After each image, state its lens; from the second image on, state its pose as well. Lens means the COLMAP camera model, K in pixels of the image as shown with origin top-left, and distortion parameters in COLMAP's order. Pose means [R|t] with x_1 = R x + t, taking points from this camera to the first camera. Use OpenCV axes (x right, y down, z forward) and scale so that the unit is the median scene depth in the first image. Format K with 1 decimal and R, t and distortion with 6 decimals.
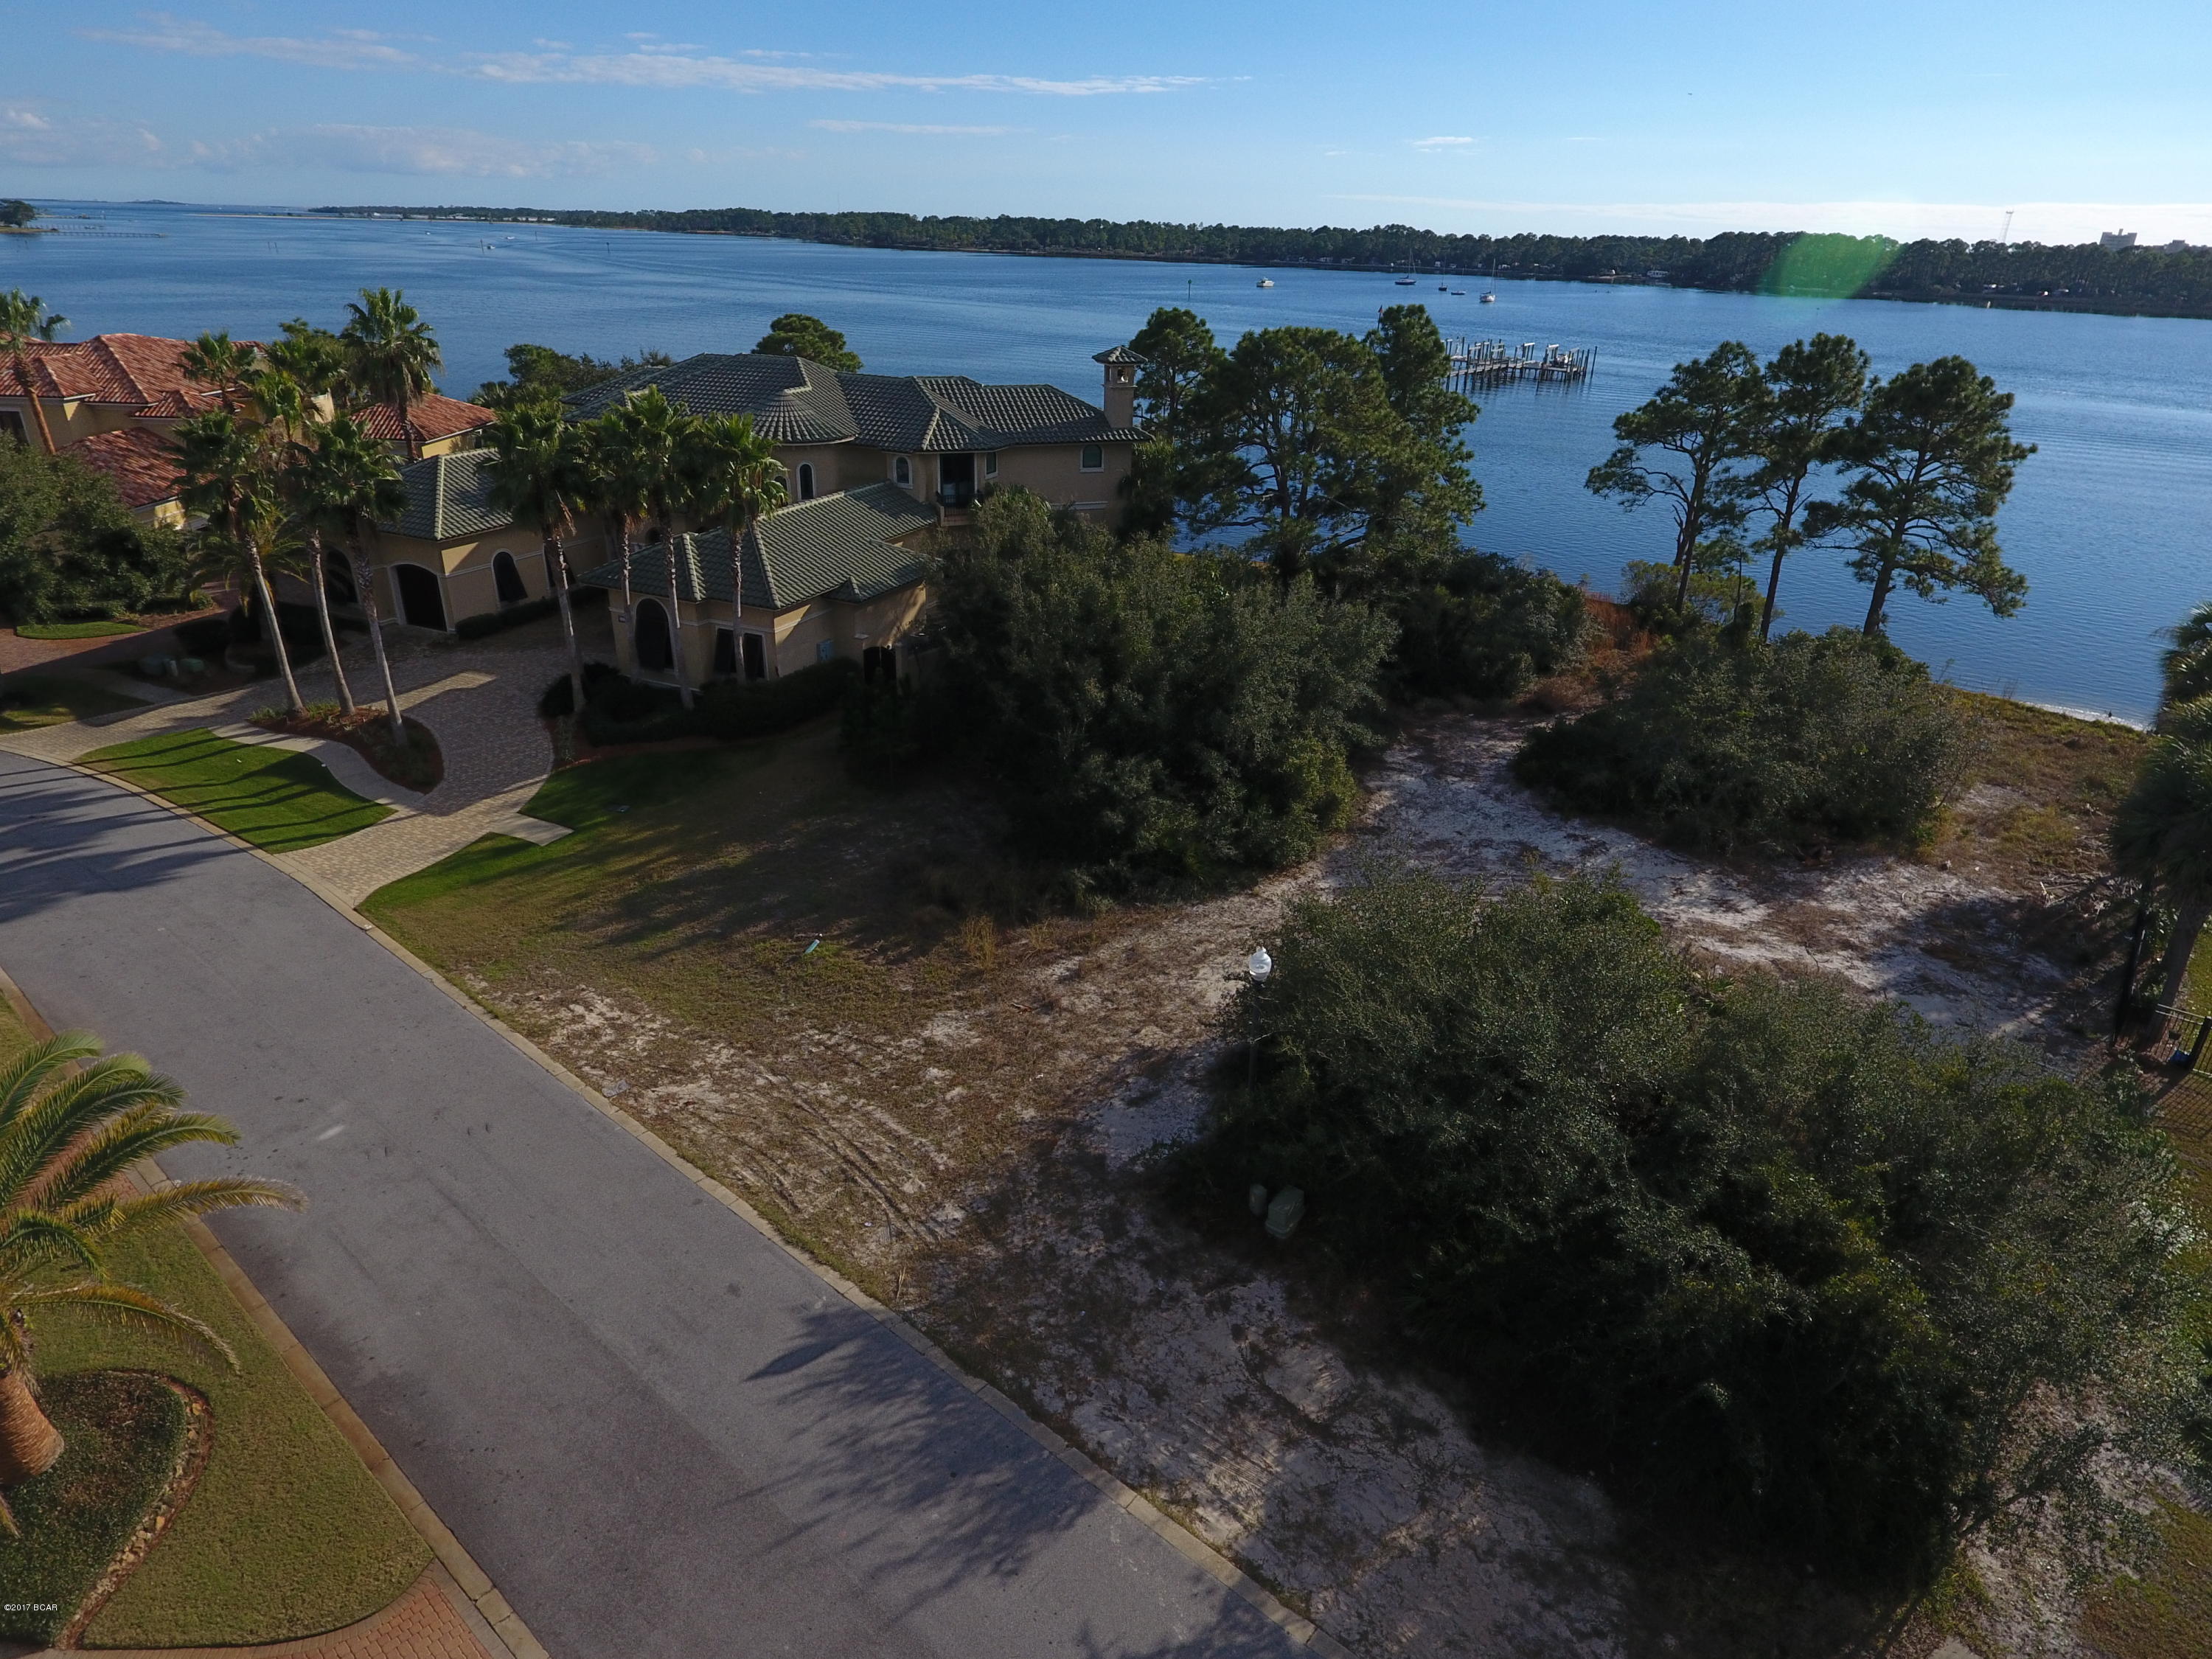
lens RADIAL K [[1296.1, 0, 1109.1], [0, 1296.1, 811.7], [0, 0, 1]] dist [-0.003801, -0.000561]
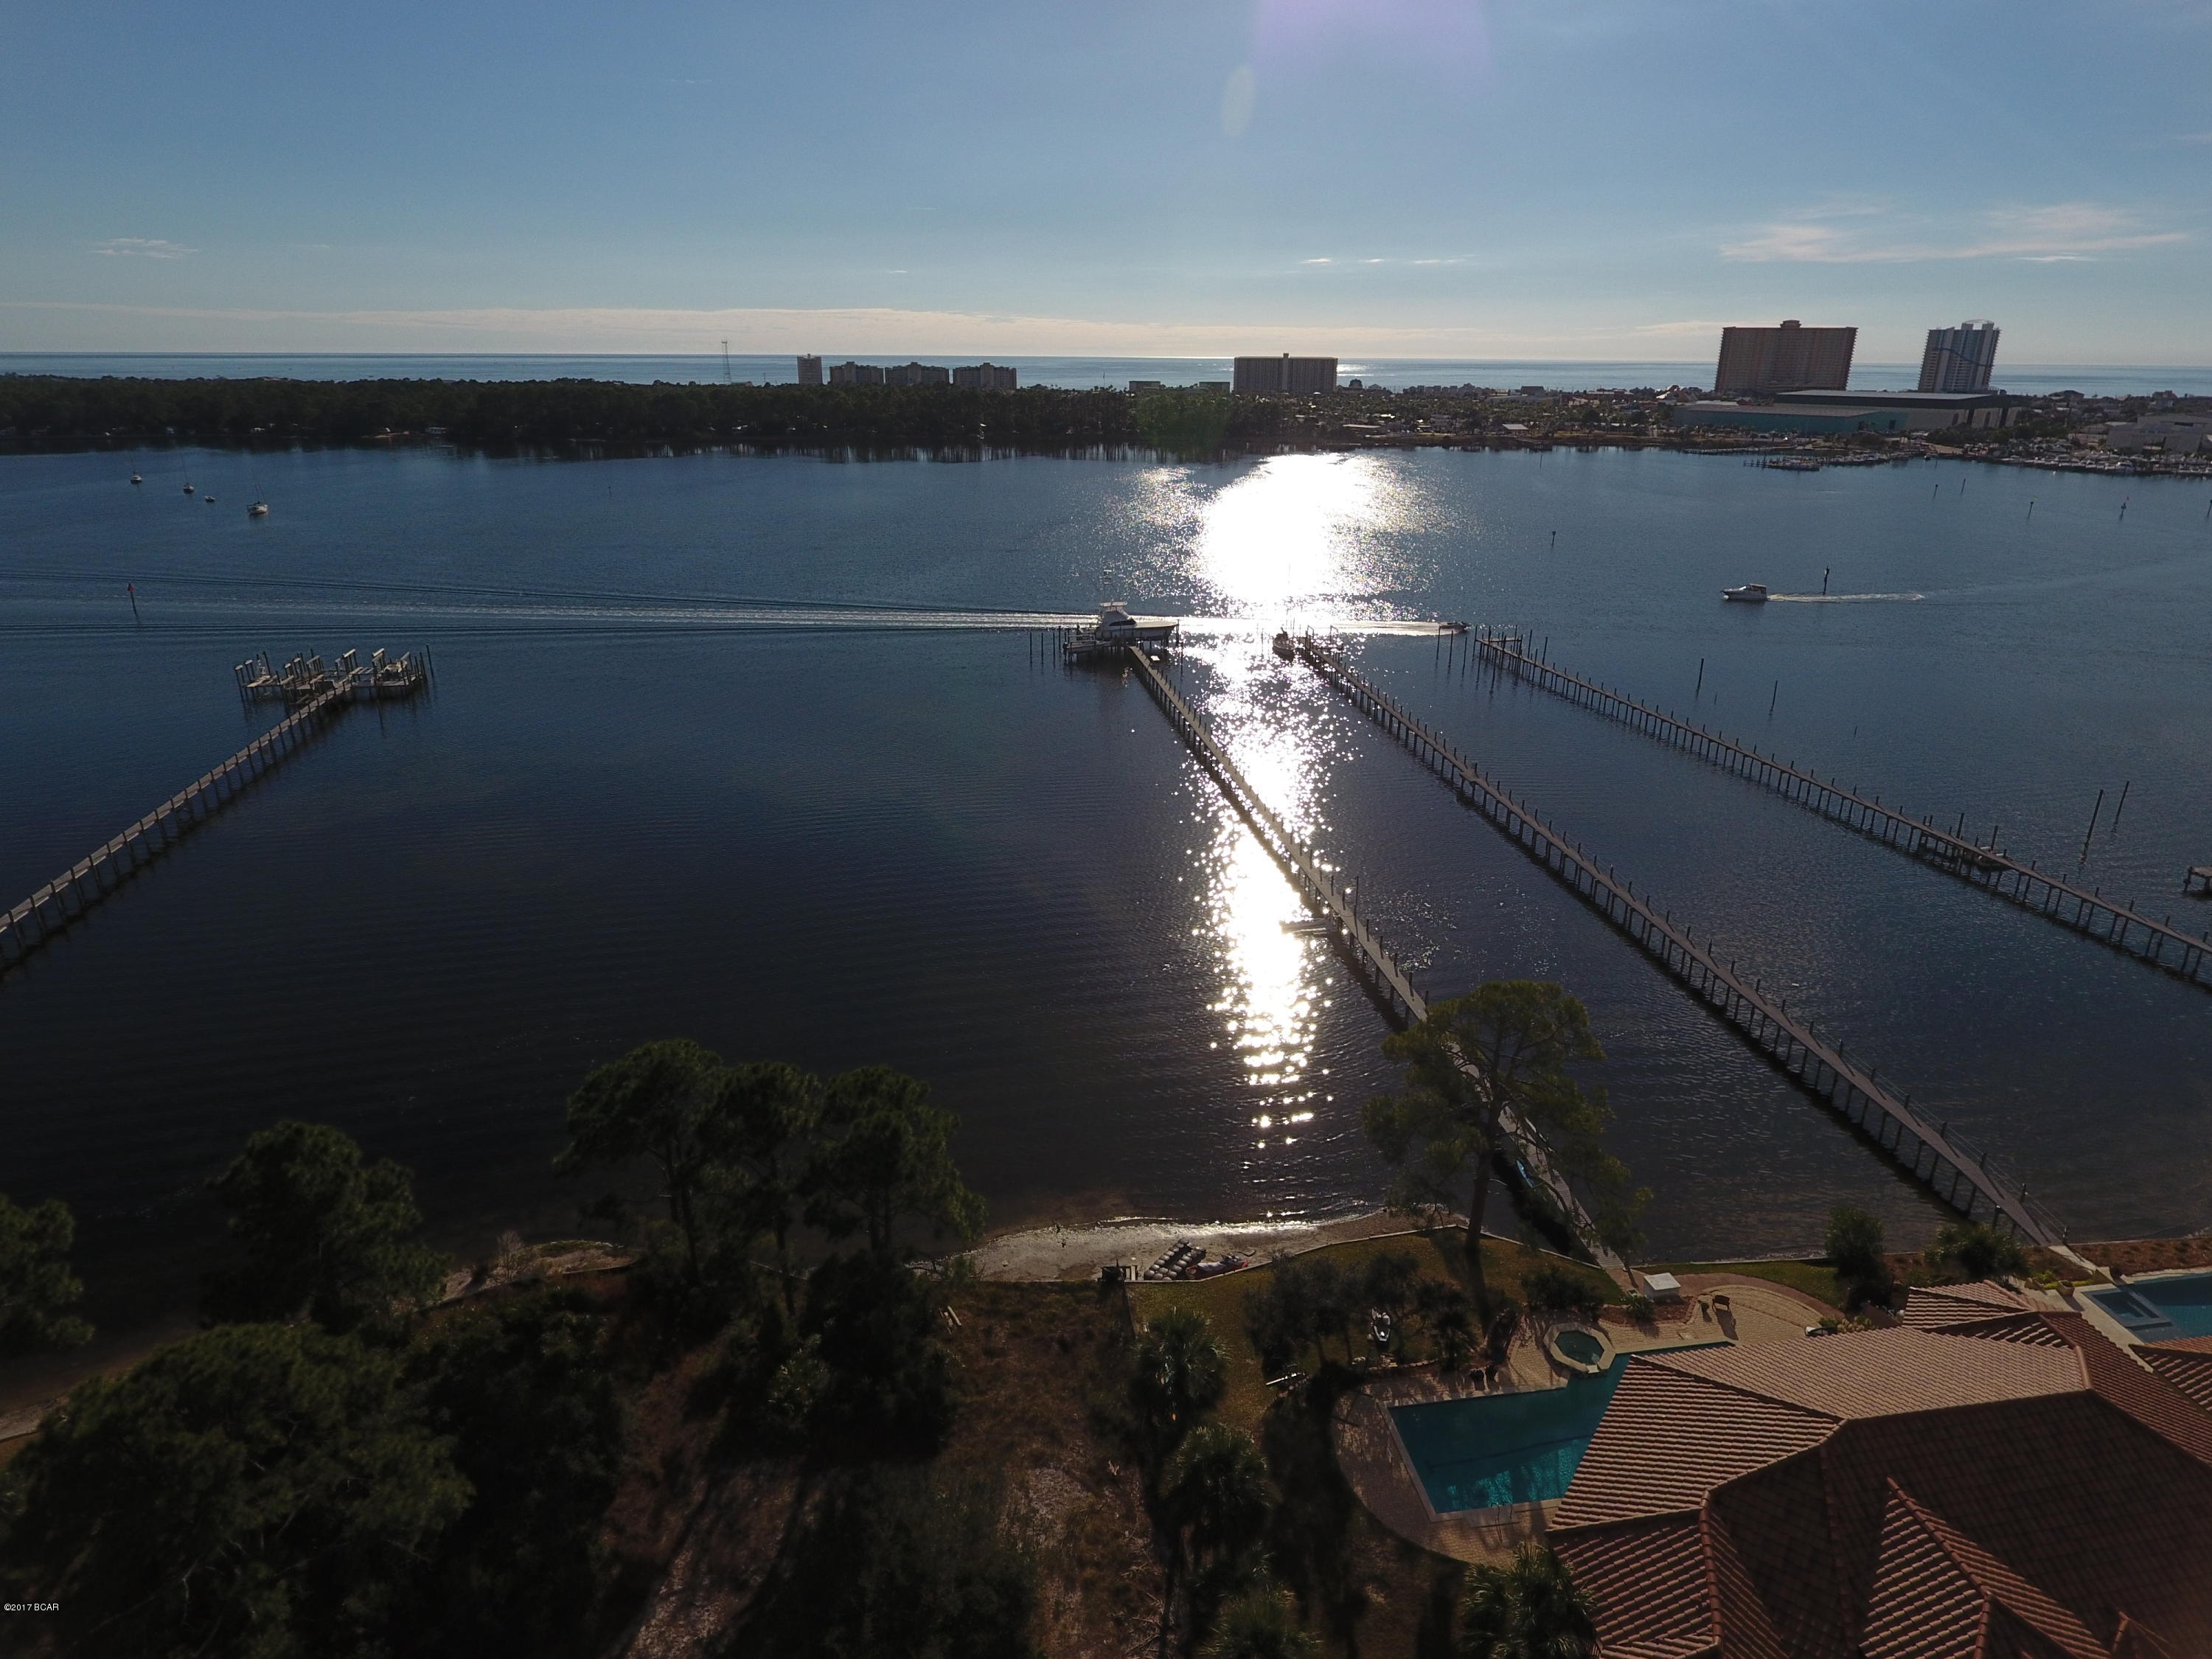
lens RADIAL K [[1295.1, 0, 1109.4], [0, 1295.1, 821.6], [0, 0, 1]] dist [-0.005974, -0.000491]
pose [[0.668473, -0.273107, 0.691778, 0.106605], [0.316099, 0.946277, 0.068130, -0.696413], [-0.673220, 0.173128, 0.718889, 0.051374]]
